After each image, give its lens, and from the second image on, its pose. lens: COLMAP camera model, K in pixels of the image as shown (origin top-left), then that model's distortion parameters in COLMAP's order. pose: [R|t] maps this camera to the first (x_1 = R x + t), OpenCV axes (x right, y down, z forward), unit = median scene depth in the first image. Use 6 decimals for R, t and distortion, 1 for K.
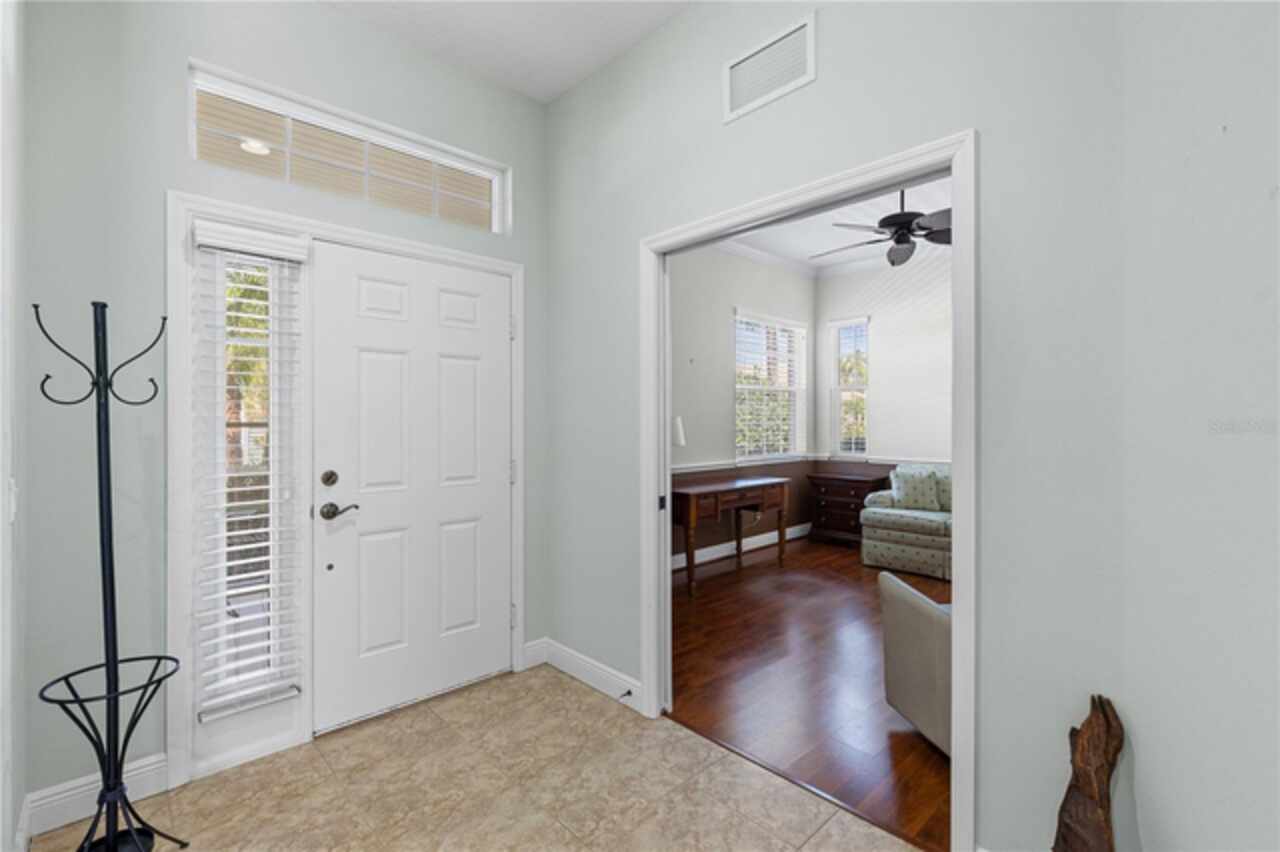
lens RADIAL K [[580.2, 0, 639.0], [0, 580.2, 422.1], [0, 0, 1]] dist [0.000137, -0.000180]
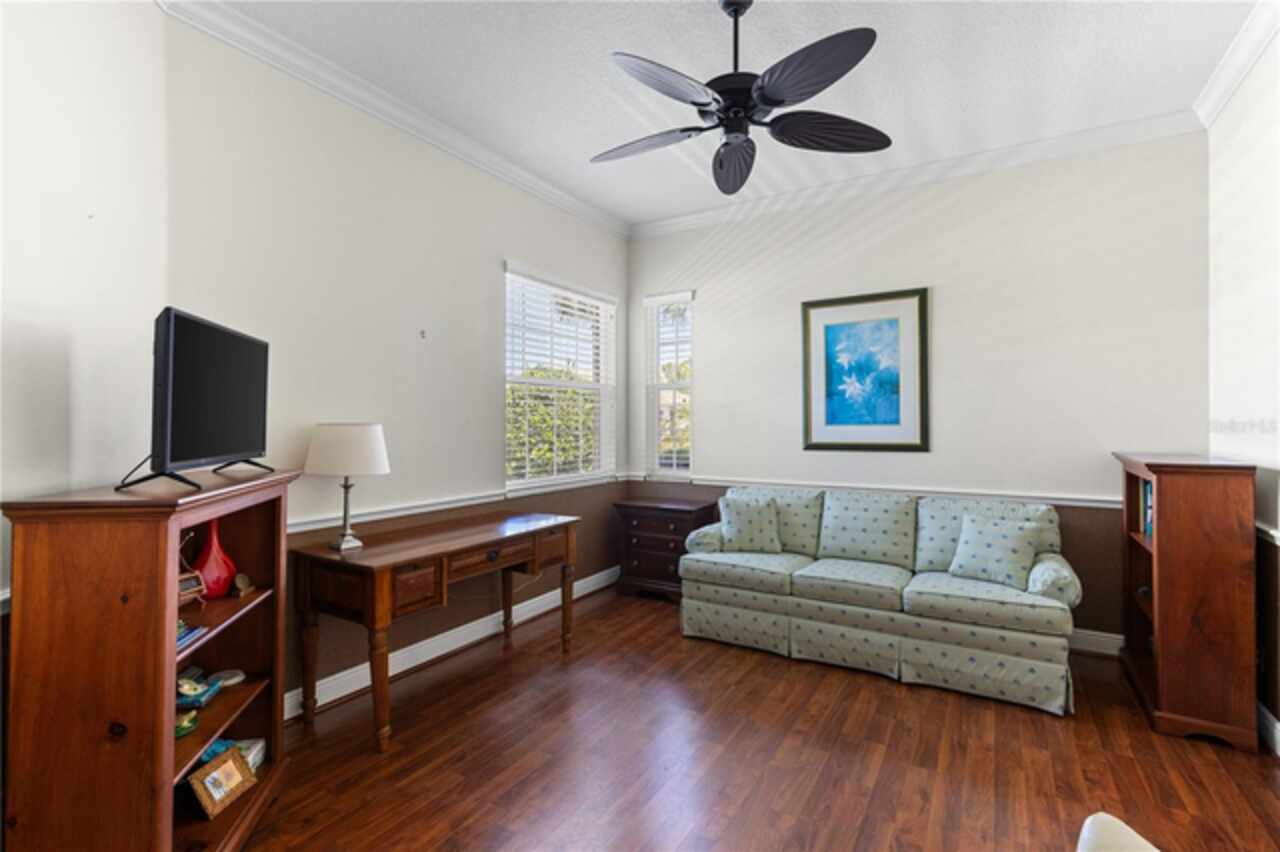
lens RADIAL K [[580.2, 0, 640.3], [0, 580.2, 422.3], [0, 0, 1]] dist [0.000137, -0.000180]
pose [[0.964212, 0.001926, 0.265125, 0.143173], [-0.000835, 0.999991, -0.004227, -0.008111], [-0.265131, 0.003854, 0.964205, 0.320570]]
